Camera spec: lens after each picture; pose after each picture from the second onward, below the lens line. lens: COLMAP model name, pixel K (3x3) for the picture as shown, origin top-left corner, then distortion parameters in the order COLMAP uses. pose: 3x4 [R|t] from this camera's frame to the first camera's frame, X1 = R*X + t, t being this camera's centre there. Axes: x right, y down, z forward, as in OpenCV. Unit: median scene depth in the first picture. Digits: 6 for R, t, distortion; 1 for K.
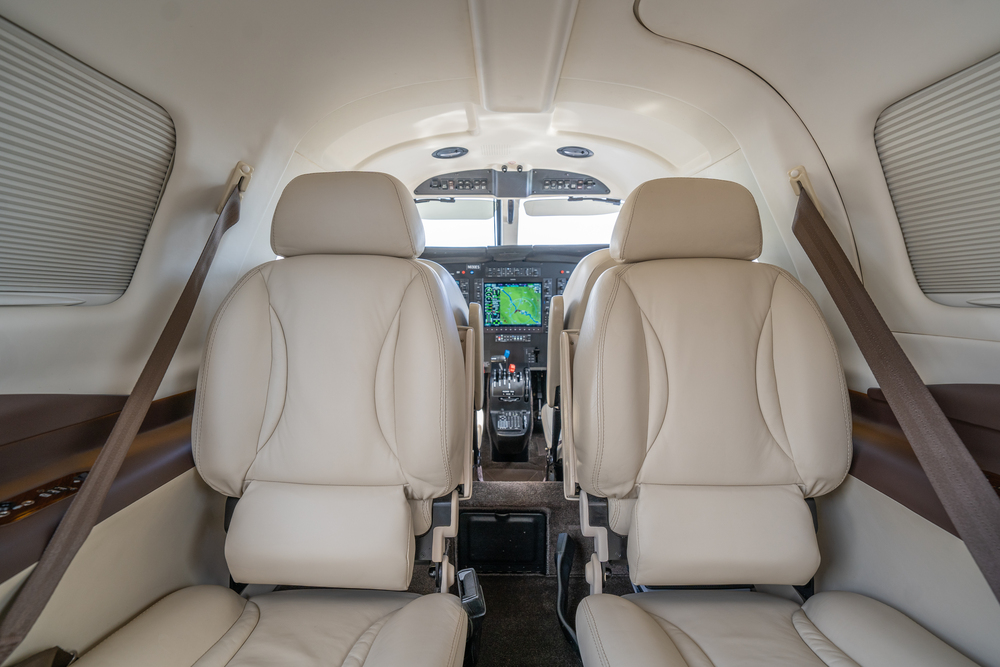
lens RADIAL K [[475.9, 0, 500.0], [0, 475.9, 333.5], [0, 0, 1]] dist [0.000295, 0.000013]
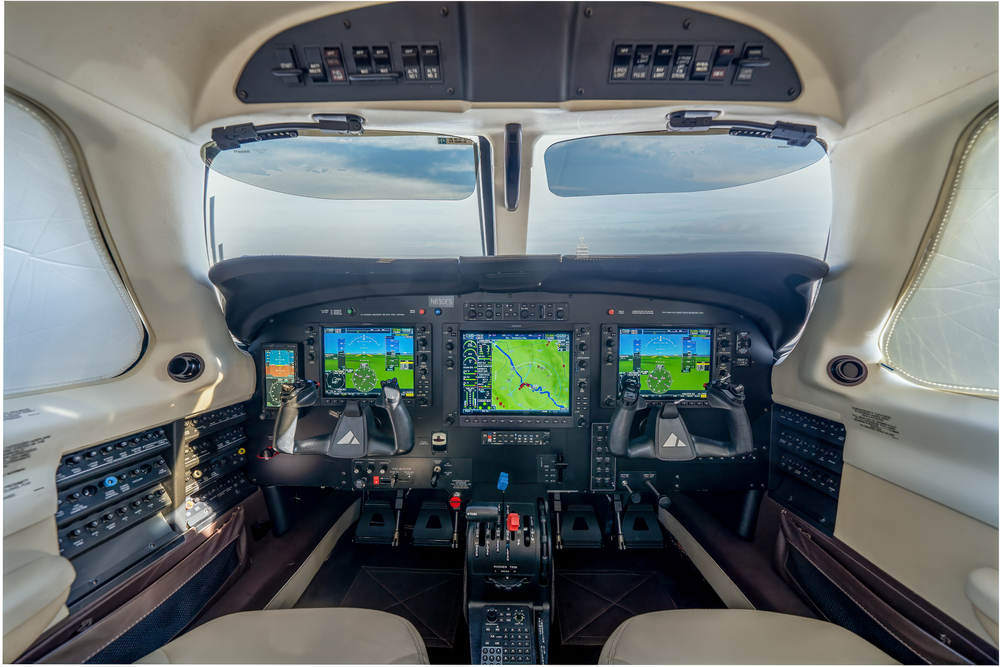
lens RADIAL K [[370.2, 0, 500.0], [0, 370.2, 333.5], [0, 0, 1]] dist [-0.001881, -0.000073]
pose [[0.999902, 0.006773, -0.012241, 0.014407], [-0.007187, 0.999395, -0.034031, -0.090934], [0.012003, 0.034116, 0.999346, 0.593116]]
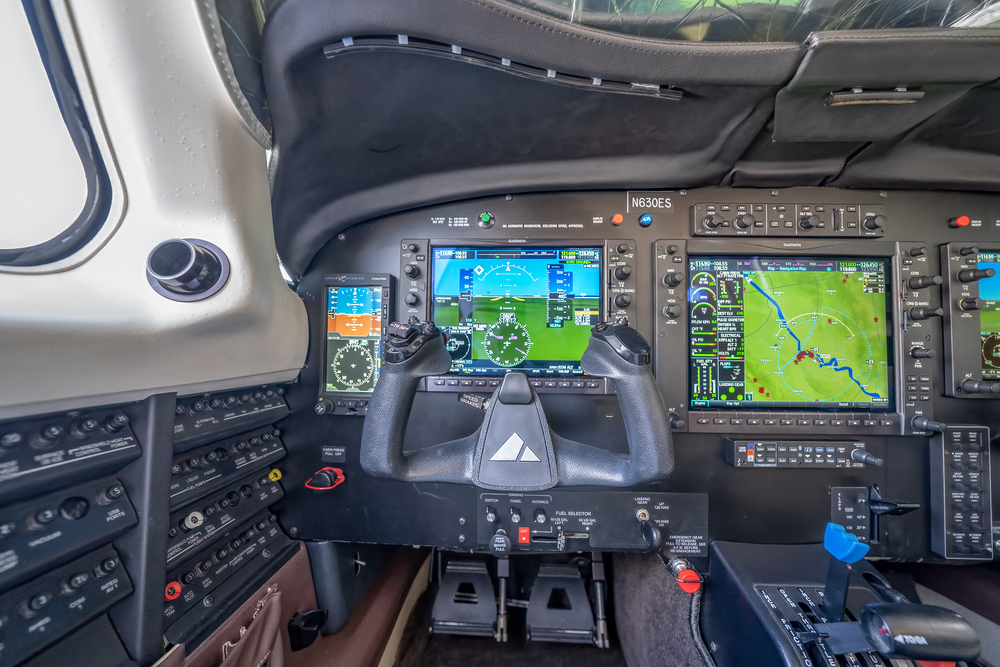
lens RADIAL K [[378.4, 0, 500.0], [0, 378.4, 333.5], [0, 0, 1]] dist [-0.016804, 0.000174]
pose [[0.999682, 0.014861, -0.020371, -0.142077], [-0.017137, 0.993036, -0.116561, -0.031374], [0.018497, 0.116873, 0.992975, 0.777772]]
